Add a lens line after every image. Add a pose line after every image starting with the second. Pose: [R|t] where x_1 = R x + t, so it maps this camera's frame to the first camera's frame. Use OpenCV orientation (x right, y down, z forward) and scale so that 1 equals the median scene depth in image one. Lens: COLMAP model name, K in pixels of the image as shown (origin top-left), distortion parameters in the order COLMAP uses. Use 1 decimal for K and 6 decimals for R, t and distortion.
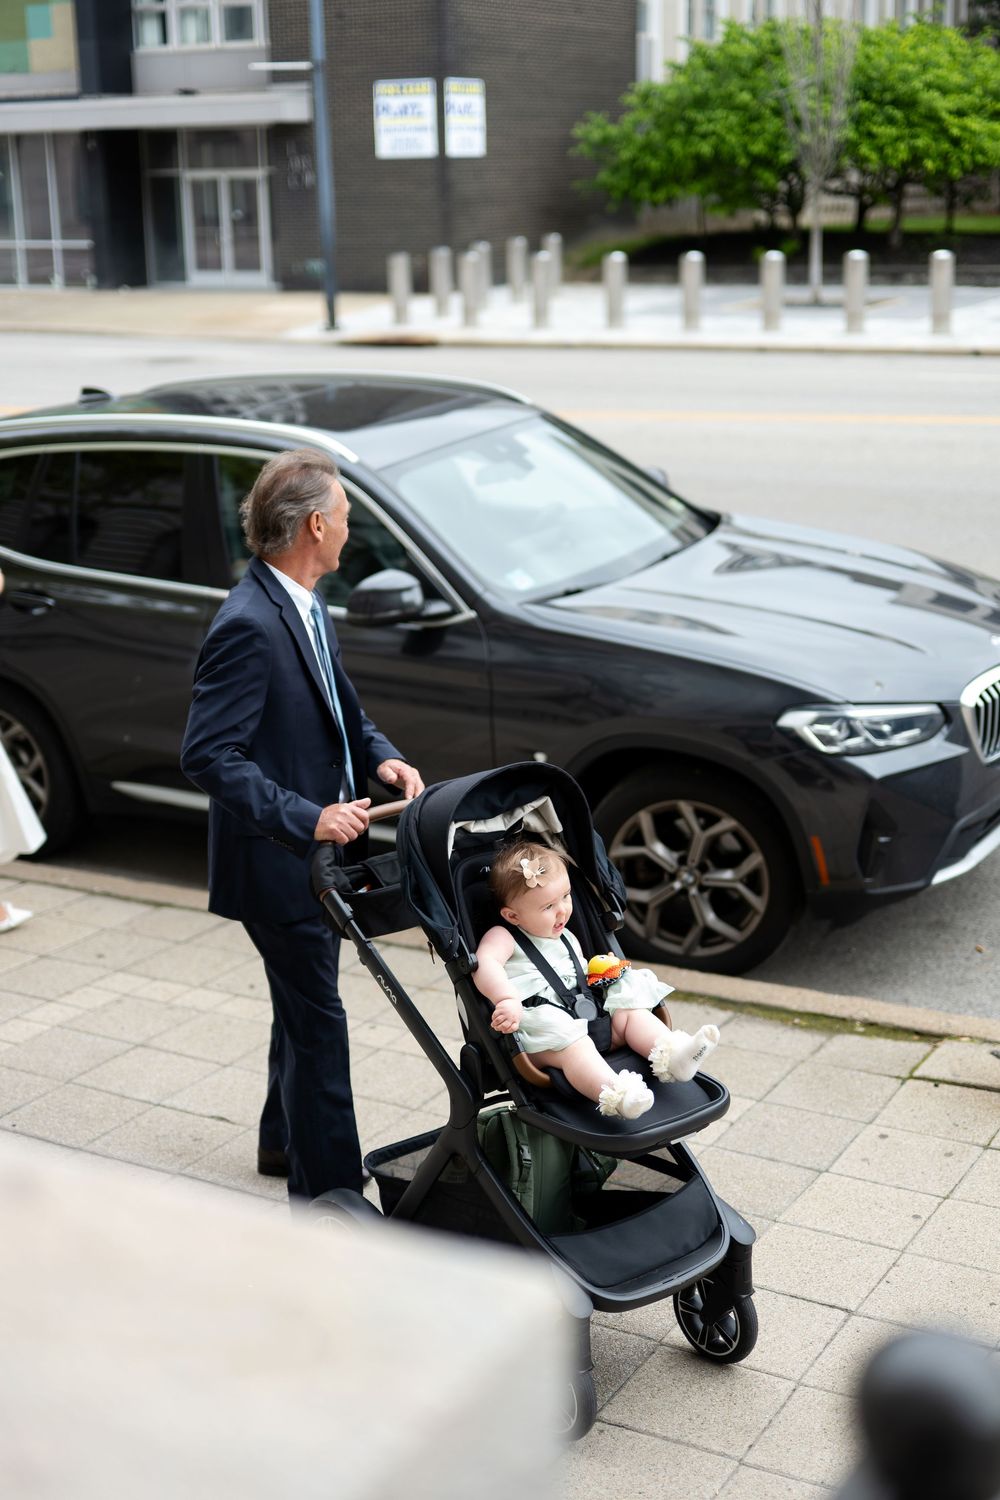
lens RADIAL K [[2069.9, 0, 493.1], [0, 2069.9, 751.7], [0, 0, 1]] dist [-0.004468, 0.038030]
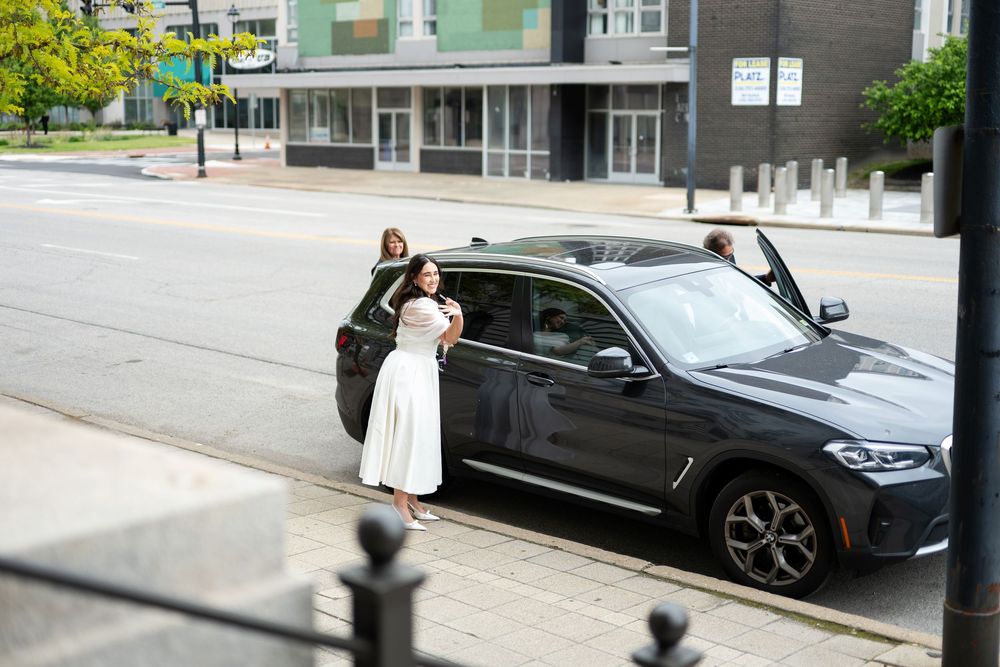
lens RADIAL K [[1379.9, 0, 487.3], [0, 1379.9, 326.6], [0, 0, 1]] dist [-0.004468, 0.038030]
pose [[0.969359, 0.063235, -0.237371, 0.097385], [-0.090340, 0.990350, -0.105097, 0.022713], [0.228435, 0.123321, 0.965717, -0.128386]]
